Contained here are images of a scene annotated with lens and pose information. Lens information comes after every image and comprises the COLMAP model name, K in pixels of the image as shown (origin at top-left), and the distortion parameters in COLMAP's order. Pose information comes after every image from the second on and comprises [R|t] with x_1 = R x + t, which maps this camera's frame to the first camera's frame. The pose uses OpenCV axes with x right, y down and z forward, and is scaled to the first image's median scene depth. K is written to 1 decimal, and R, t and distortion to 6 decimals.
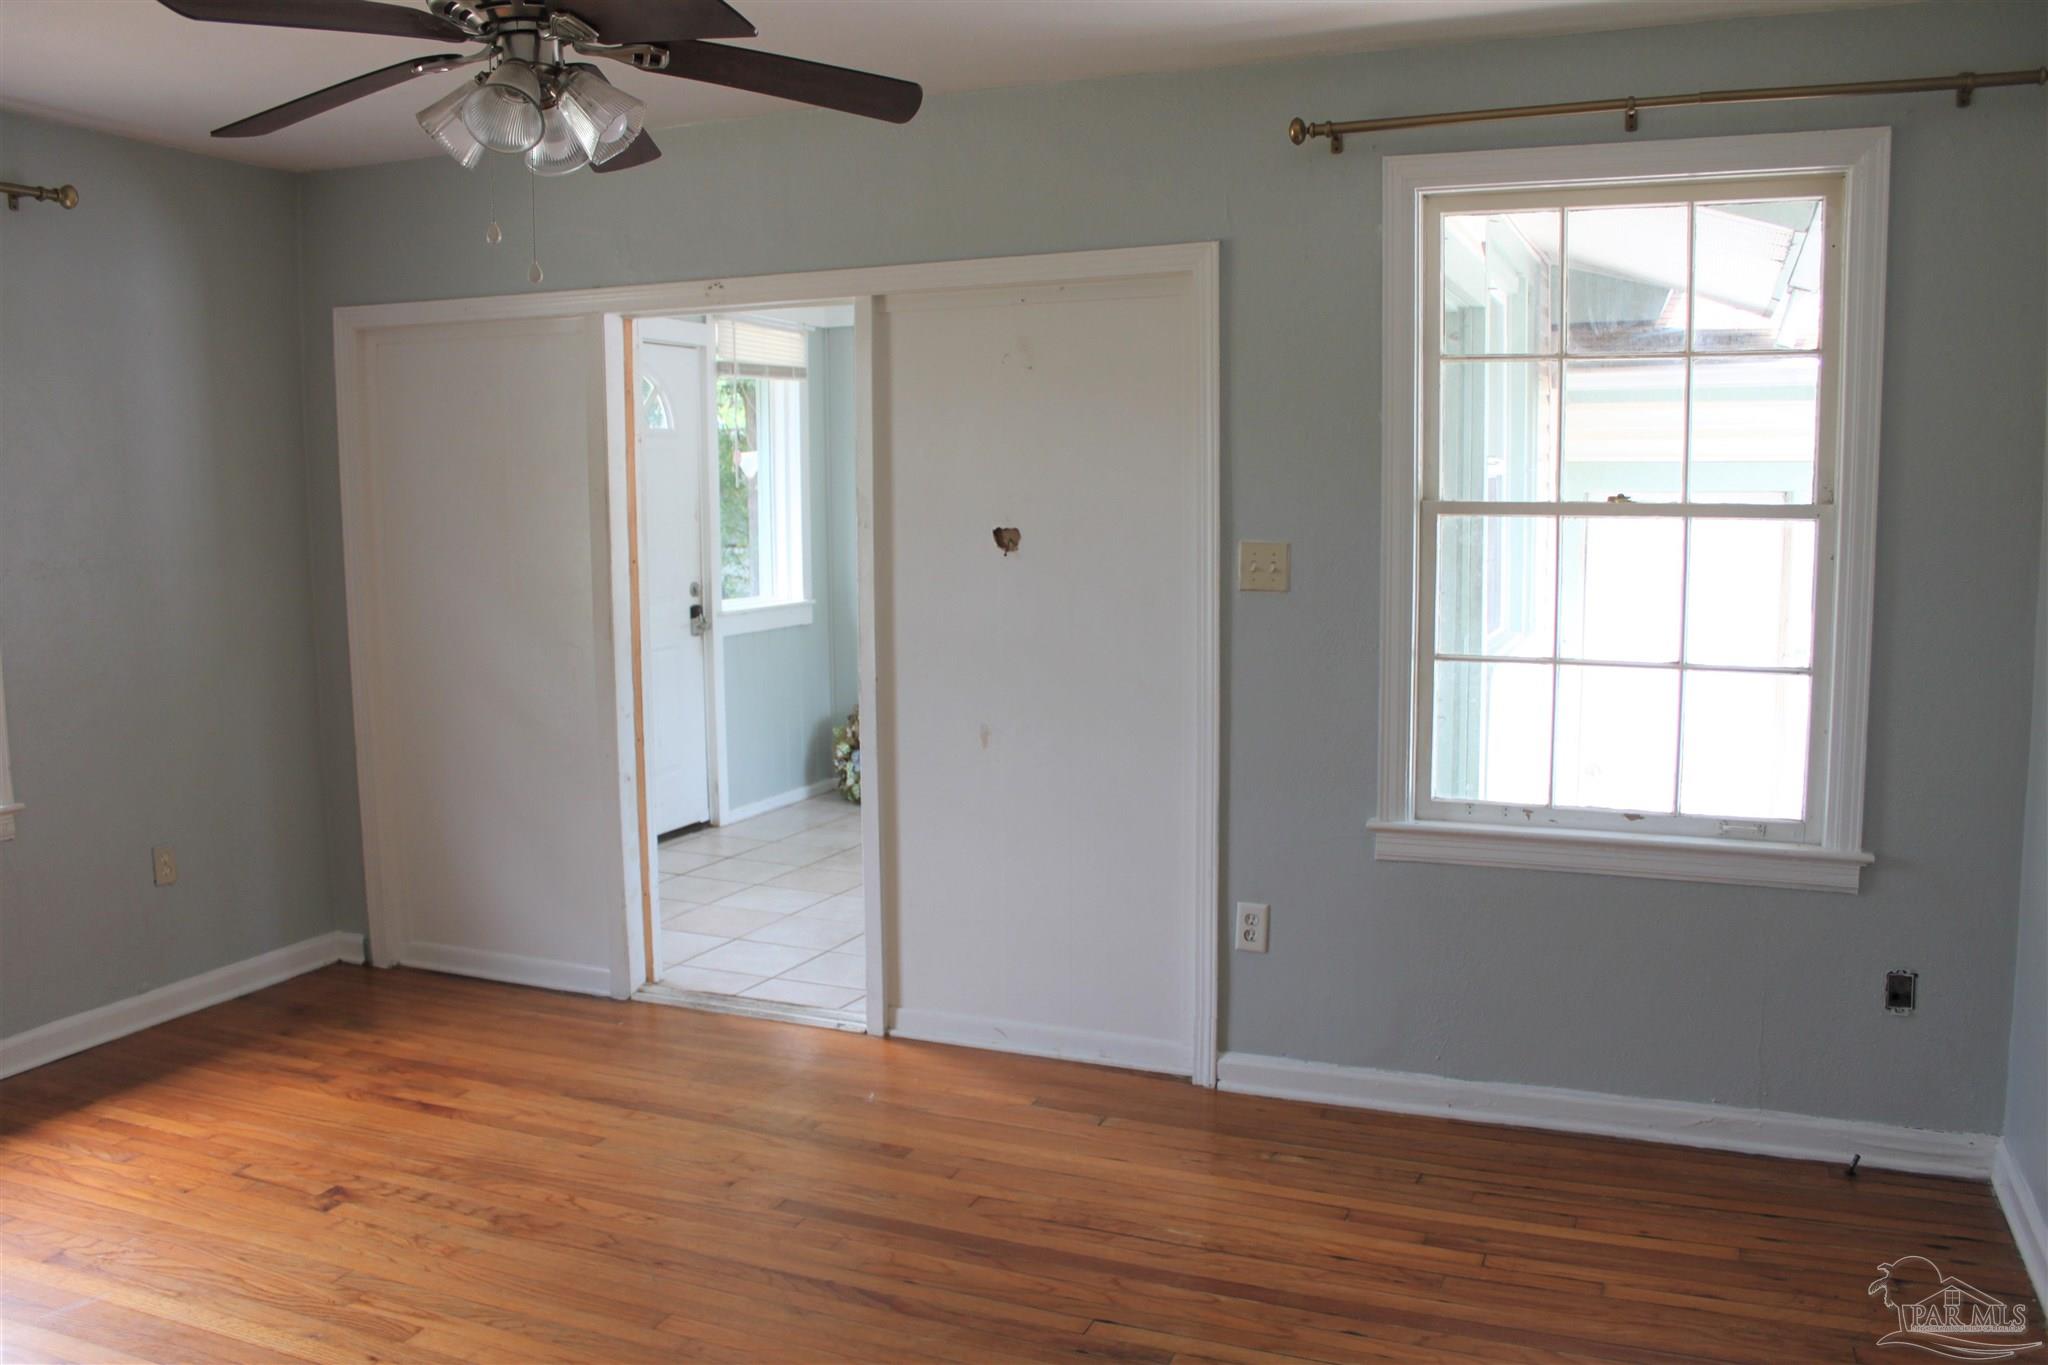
lens RADIAL K [[1666.6, 0, 1024.0], [0, 1666.6, 682.5], [0, 0, 1]] dist [-0.162509, 0.136536]
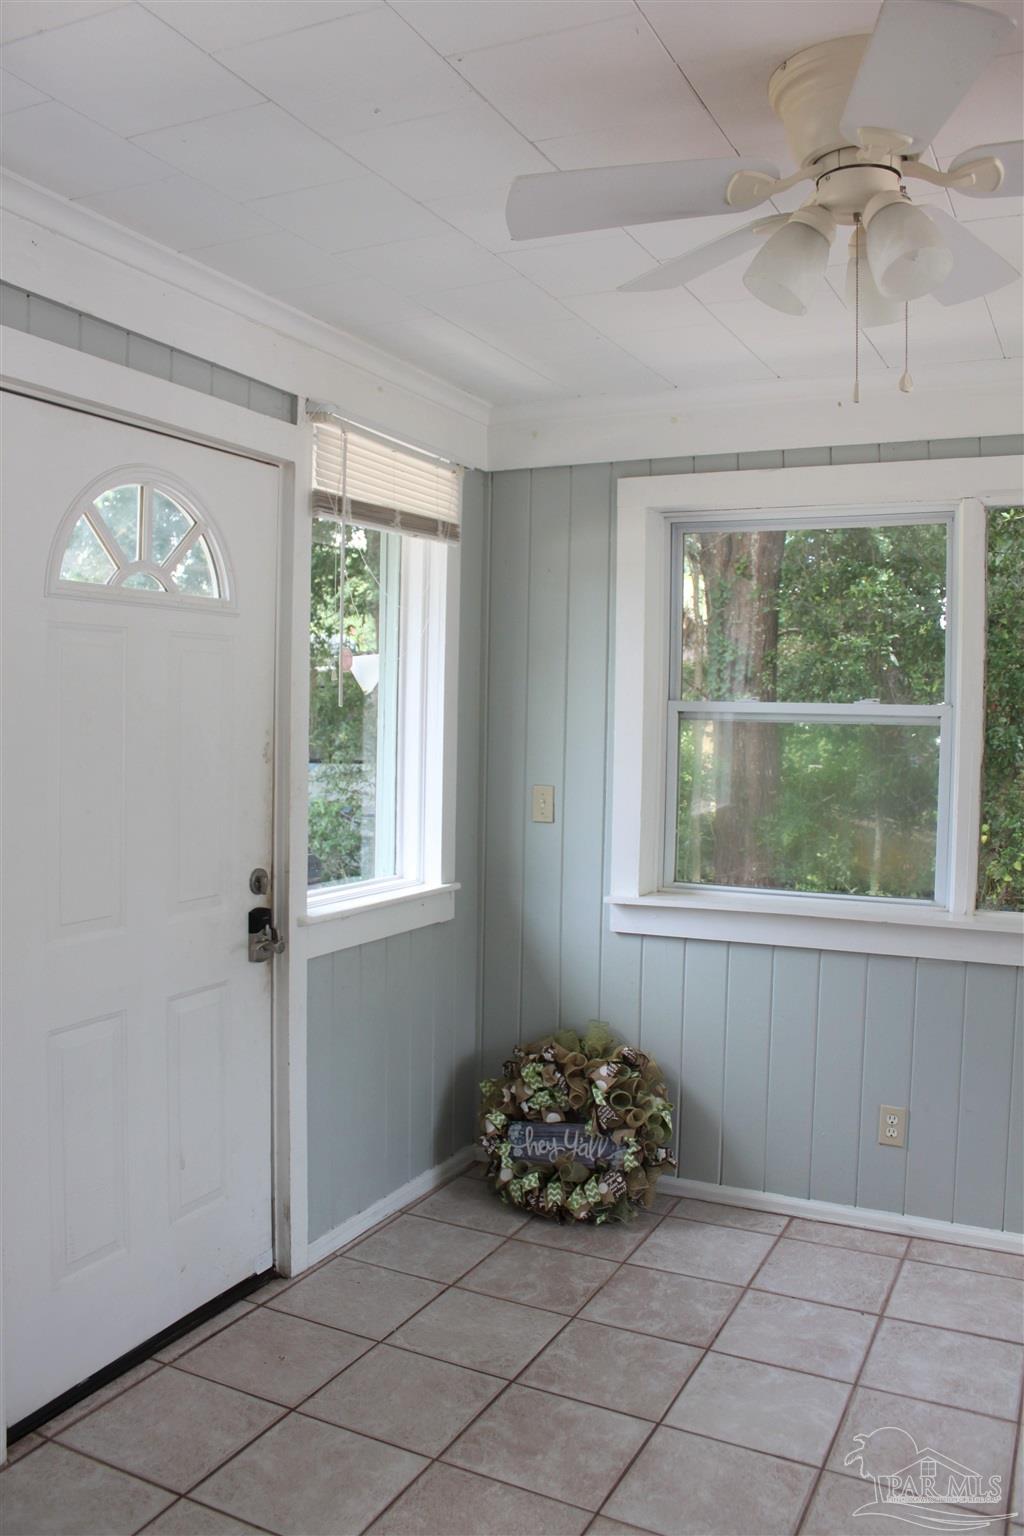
lens RADIAL K [[1249.9, 0, 491.1], [0, 1249.9, 764.0], [0, 0, 1]] dist [-0.162509, 0.136536]
pose [[0.996540, 0.030319, -0.077385, -0.083050], [-0.035726, 0.996944, -0.069479, -0.066981], [0.075042, 0.072003, 0.994577, 0.552386]]
